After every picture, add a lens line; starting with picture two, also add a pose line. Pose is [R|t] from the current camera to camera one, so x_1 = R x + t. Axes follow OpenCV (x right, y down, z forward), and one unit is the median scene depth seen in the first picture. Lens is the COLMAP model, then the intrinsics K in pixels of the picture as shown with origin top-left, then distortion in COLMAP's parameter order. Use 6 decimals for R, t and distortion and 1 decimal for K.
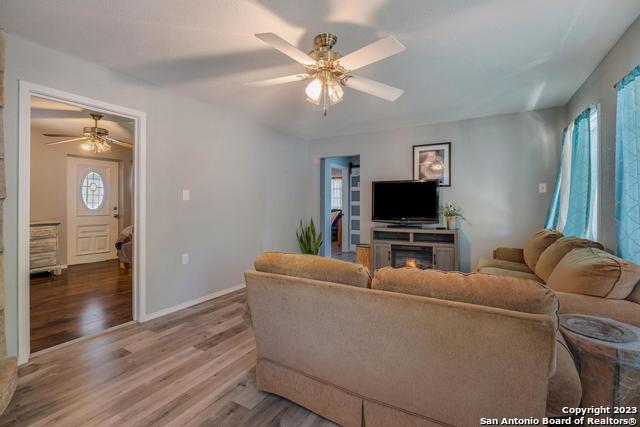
lens RADIAL K [[293.2, 0, 320.3], [0, 293.2, 214.8], [0, 0, 1]] dist [-0.012279, -0.000203]
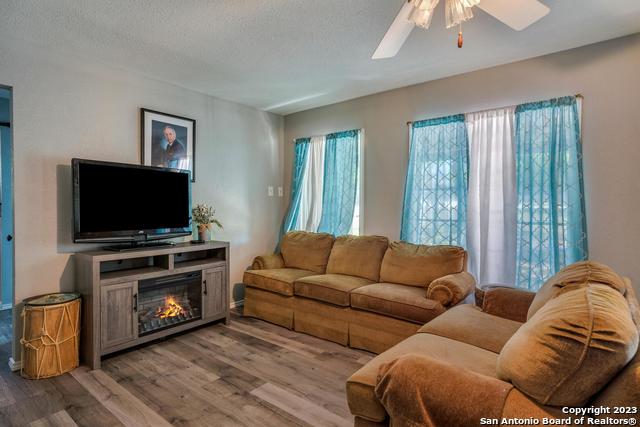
lens RADIAL K [[347.7, 0, 316.3], [0, 347.7, 212.5], [0, 0, 1]] dist [0.005828, -0.000641]
pose [[0.173821, -0.011817, 0.984706, -0.342763], [0.028869, 0.999559, 0.006899, -0.020484], [-0.984354, 0.027228, 0.174086, 0.573249]]
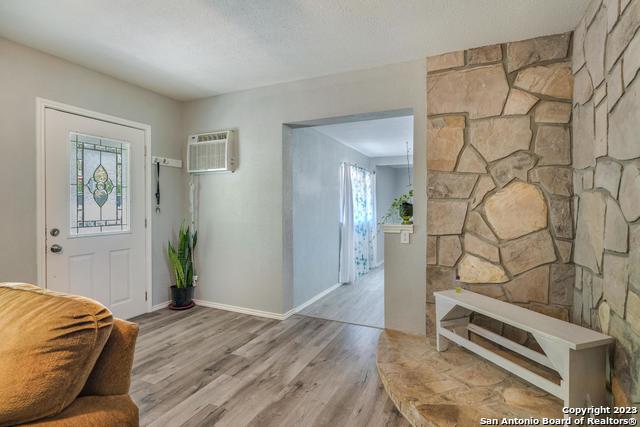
lens RADIAL K [[347.7, 0, 317.9], [0, 347.7, 208.2], [0, 0, 1]] dist [0.005828, -0.000641]
pose [[-0.994370, 0.000386, -0.105966, -0.218587], [-0.004136, 0.999090, 0.042449, -0.024218], [0.105885, 0.042648, -0.993463, 0.702377]]
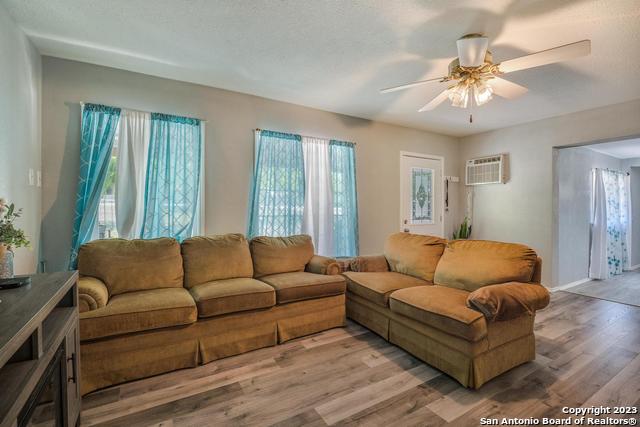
lens RADIAL K [[293.2, 0, 318.6], [0, 293.2, 210.6], [0, 0, 1]] dist [-0.012279, -0.000203]
pose [[-0.868045, -0.007923, 0.496423, -0.015170], [0.015234, 0.998977, 0.042582, -0.037937], [-0.496253, 0.044525, -0.867036, 1.089245]]
